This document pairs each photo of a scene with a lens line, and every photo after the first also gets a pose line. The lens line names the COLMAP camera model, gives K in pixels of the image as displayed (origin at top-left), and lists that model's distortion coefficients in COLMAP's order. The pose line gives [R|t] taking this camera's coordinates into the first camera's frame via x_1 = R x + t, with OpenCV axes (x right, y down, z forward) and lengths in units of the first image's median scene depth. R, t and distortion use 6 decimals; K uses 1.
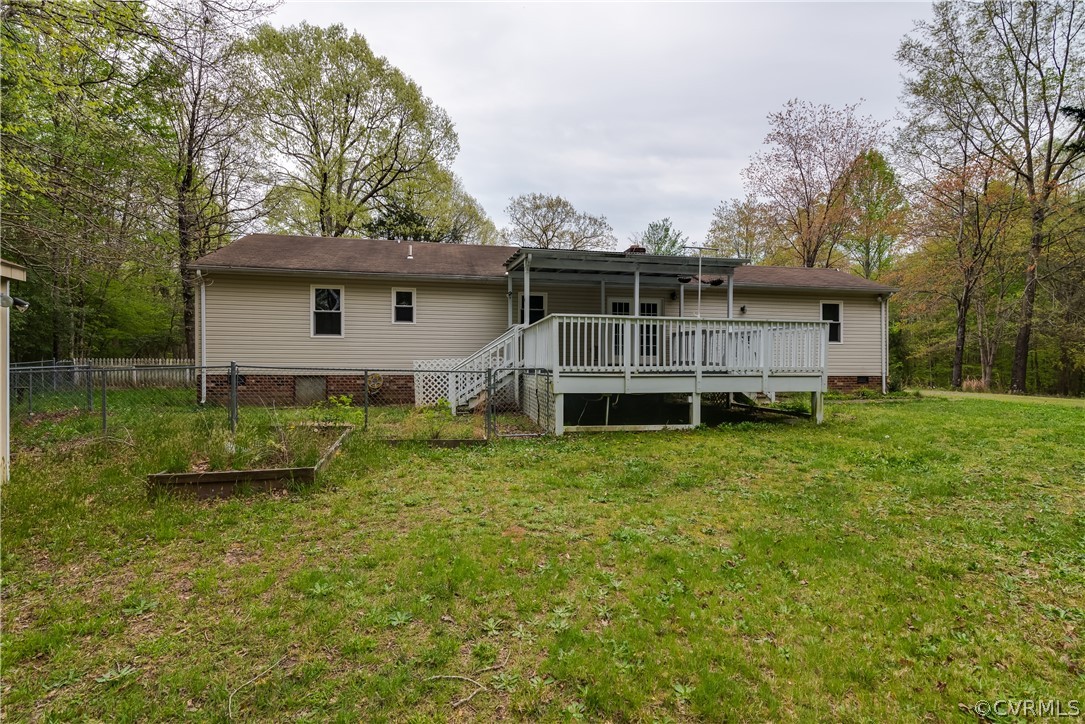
lens RADIAL K [[533.6, 0, 542.6], [0, 533.6, 366.5], [0, 0, 1]] dist [0.015892, -0.000762]
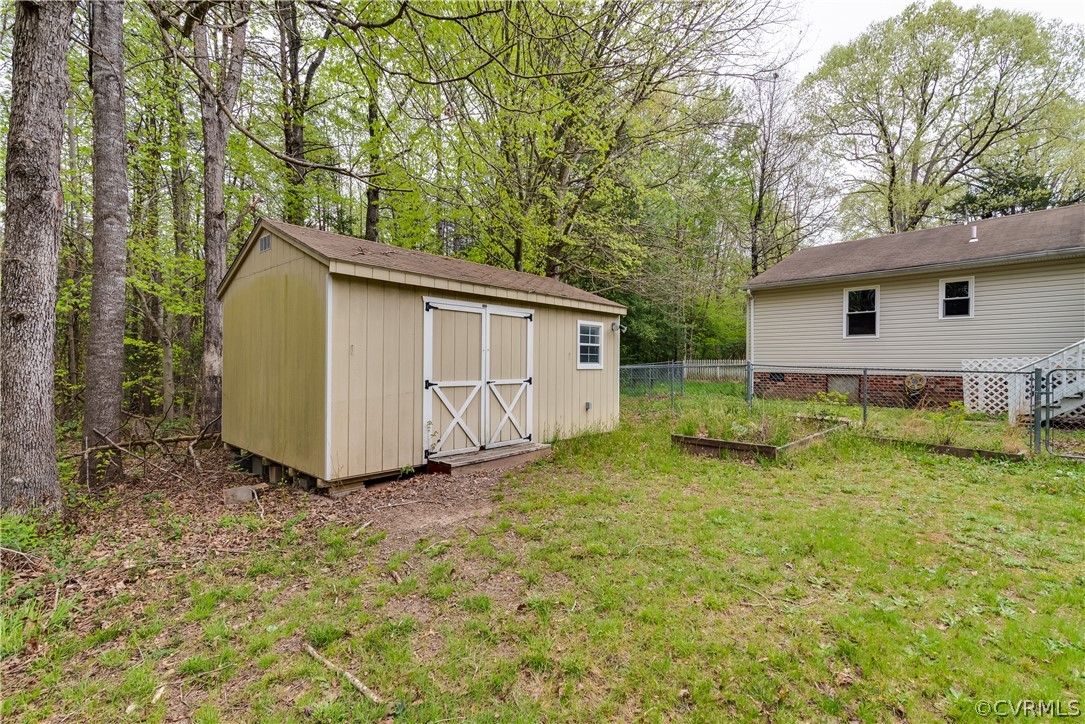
lens RADIAL K [[493.2, 0, 539.7], [0, 493.2, 368.8], [0, 0, 1]] dist [0.020825, 0.000127]
pose [[0.511453, 0.010152, -0.859251, 0.104419], [-0.006647, 0.999947, 0.007858, 0.001815], [0.859286, 0.001693, 0.511493, -0.018408]]
